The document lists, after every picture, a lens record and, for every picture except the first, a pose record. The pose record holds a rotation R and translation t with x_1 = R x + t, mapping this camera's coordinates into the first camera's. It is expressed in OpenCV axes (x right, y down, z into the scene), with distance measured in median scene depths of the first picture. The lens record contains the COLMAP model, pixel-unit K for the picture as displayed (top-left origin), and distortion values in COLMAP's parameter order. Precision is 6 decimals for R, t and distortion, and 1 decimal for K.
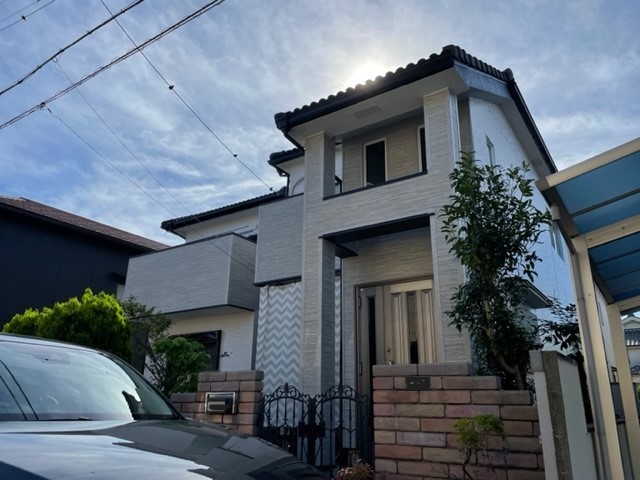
lens RADIAL K [[492.4, 0, 321.0], [0, 492.4, 238.1], [0, 0, 1]] dist [0.010986, -0.021990]
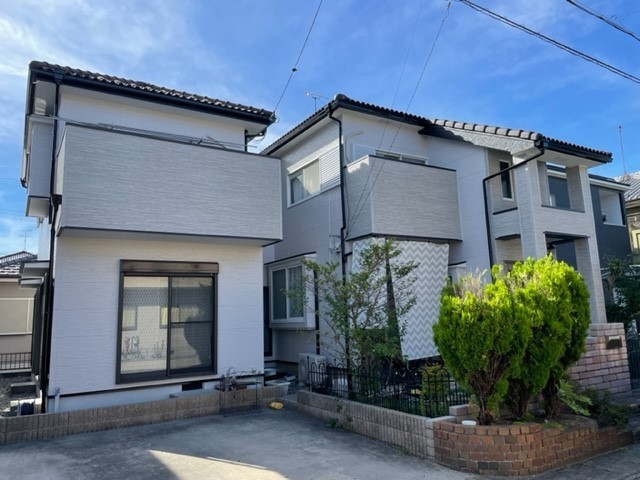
lens RADIAL K [[492.4, 0, 316.8], [0, 492.4, 240.5], [0, 0, 1]] dist [0.010986, -0.021990]
pose [[0.418232, 0.117947, 0.900650, -1.167054], [-0.260600, 0.965432, -0.005416, 0.149740], [-0.870155, -0.232444, 0.434512, 0.672002]]
